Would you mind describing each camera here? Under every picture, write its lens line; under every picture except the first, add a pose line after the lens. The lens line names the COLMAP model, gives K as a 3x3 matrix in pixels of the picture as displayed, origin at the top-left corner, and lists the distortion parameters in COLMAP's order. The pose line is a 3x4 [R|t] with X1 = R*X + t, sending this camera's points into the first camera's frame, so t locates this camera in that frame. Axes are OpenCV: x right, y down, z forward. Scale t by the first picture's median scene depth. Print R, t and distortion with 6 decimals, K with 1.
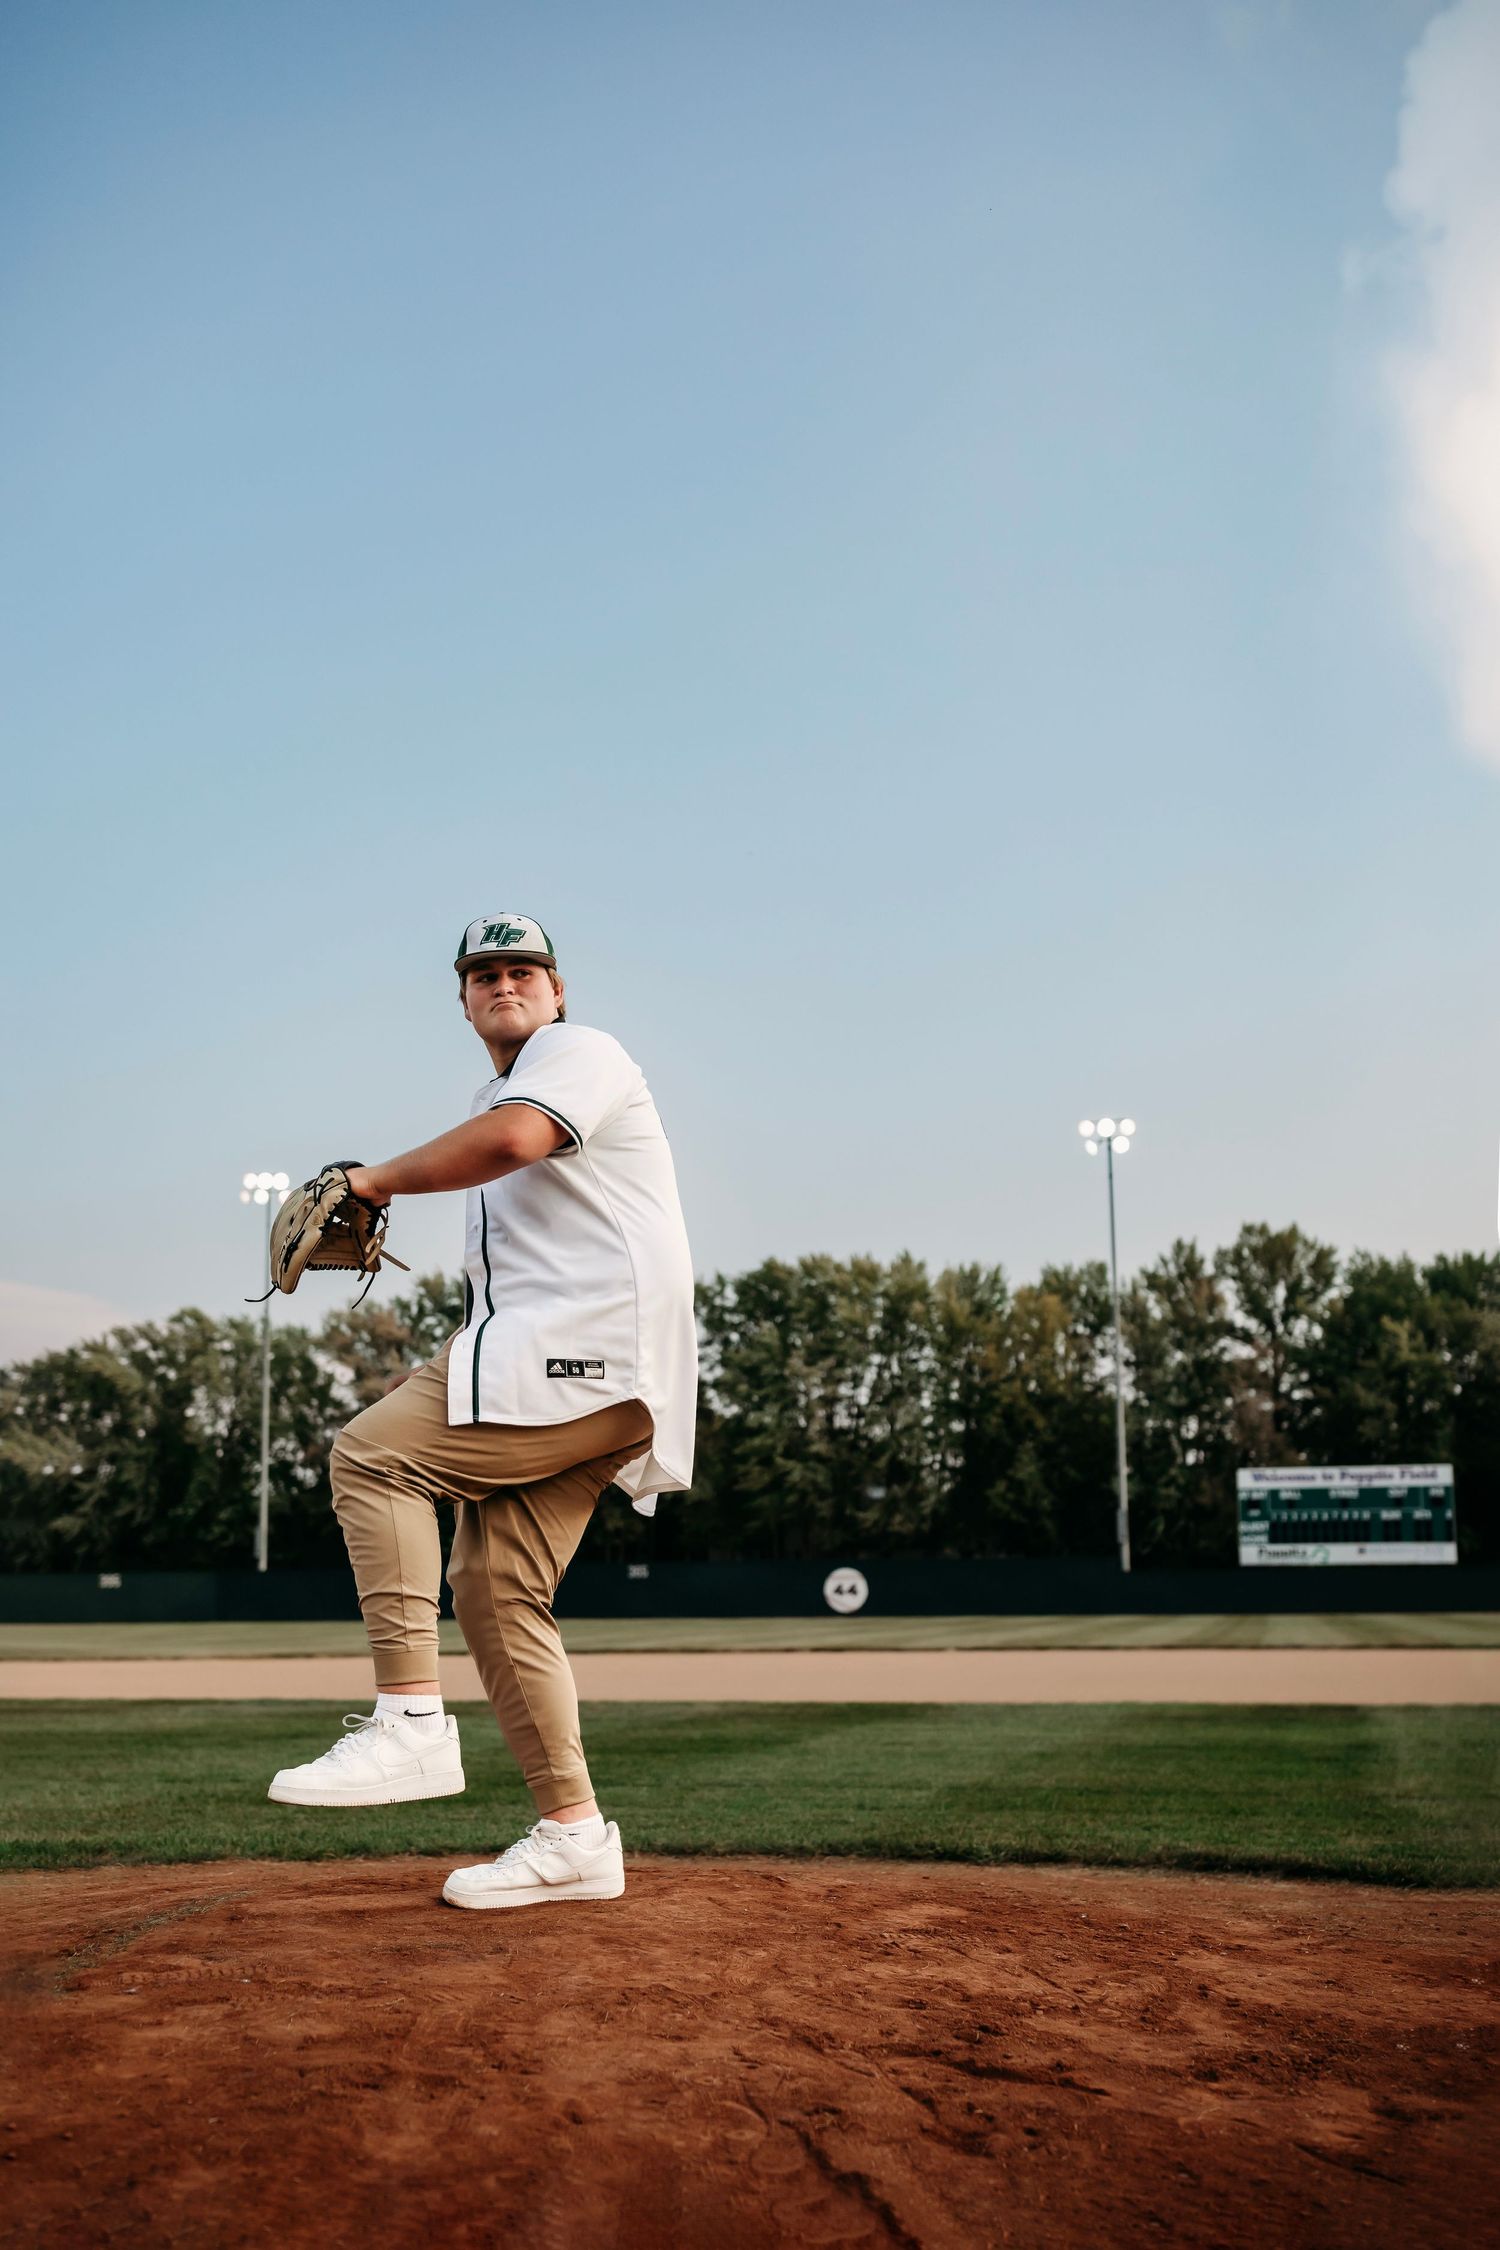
lens RADIAL K [[3042.8, 0, 750.0], [0, 3042.8, 1125.0], [0, 0, 1]] dist [-0.001319, -0.063467]
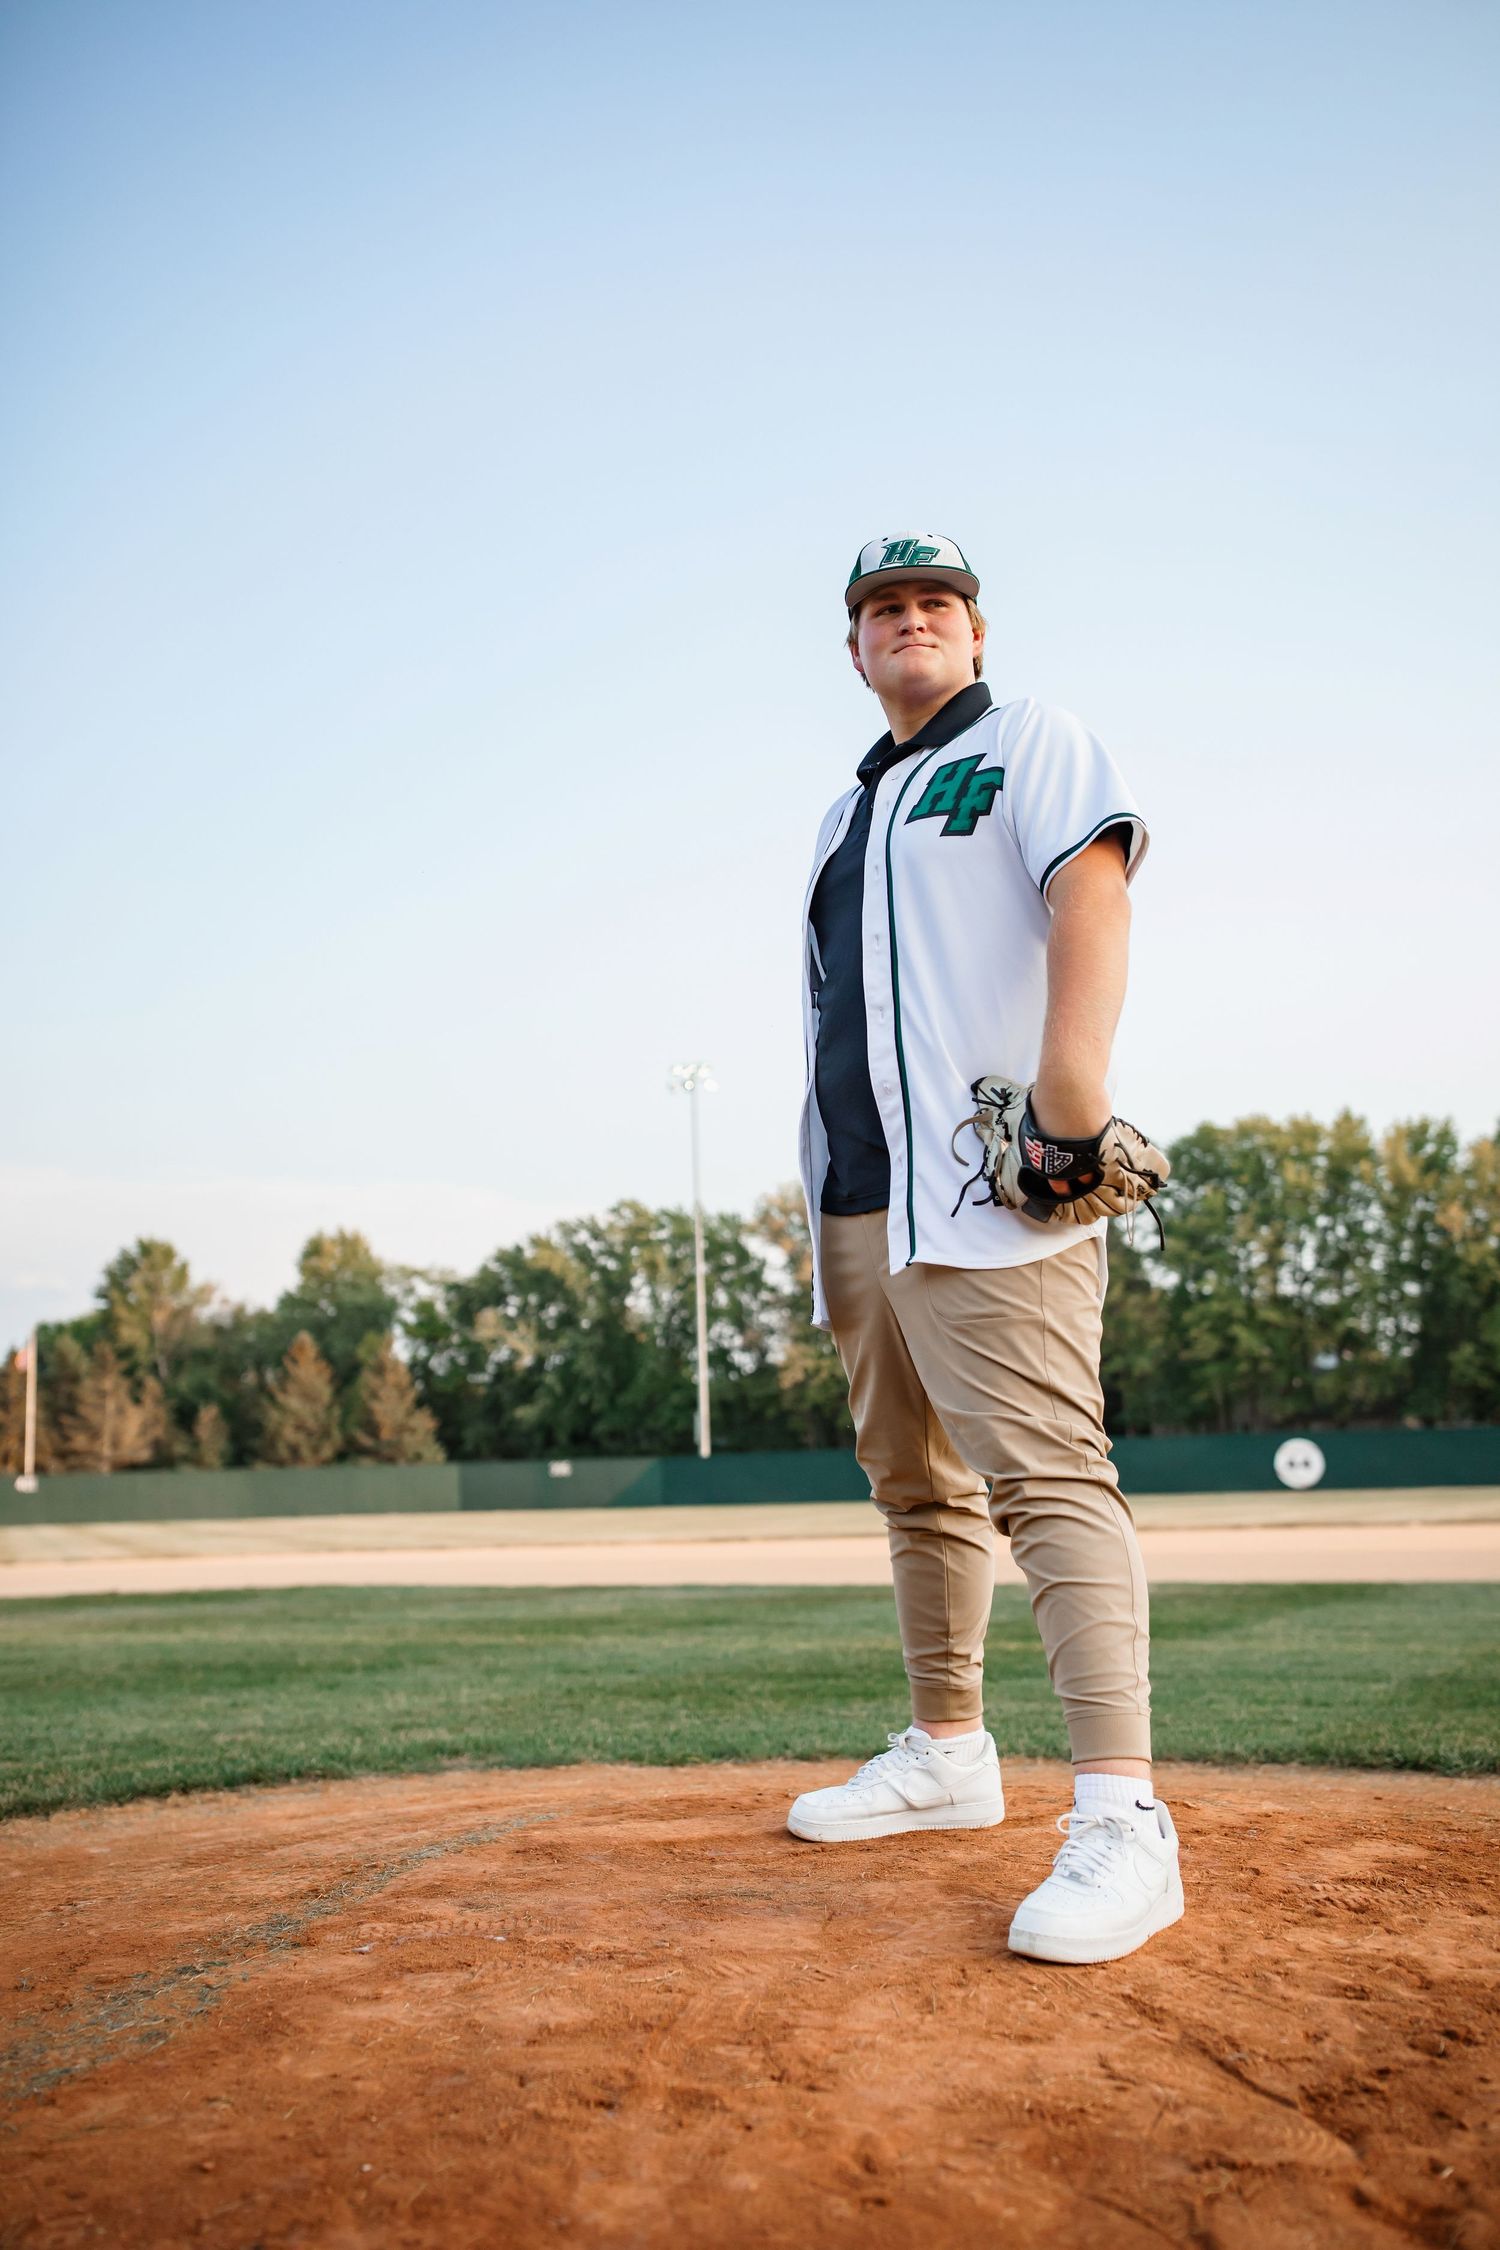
lens RADIAL K [[2387.5, 0, 750.0], [0, 2387.5, 1125.0], [0, 0, 1]] dist [-0.002720, 0.005499]
pose [[0.976801, -0.048703, -0.208537, 0.038375], [0.048548, 0.998804, -0.005861, 0.067169], [0.208573, -0.004399, 0.977997, 0.365070]]
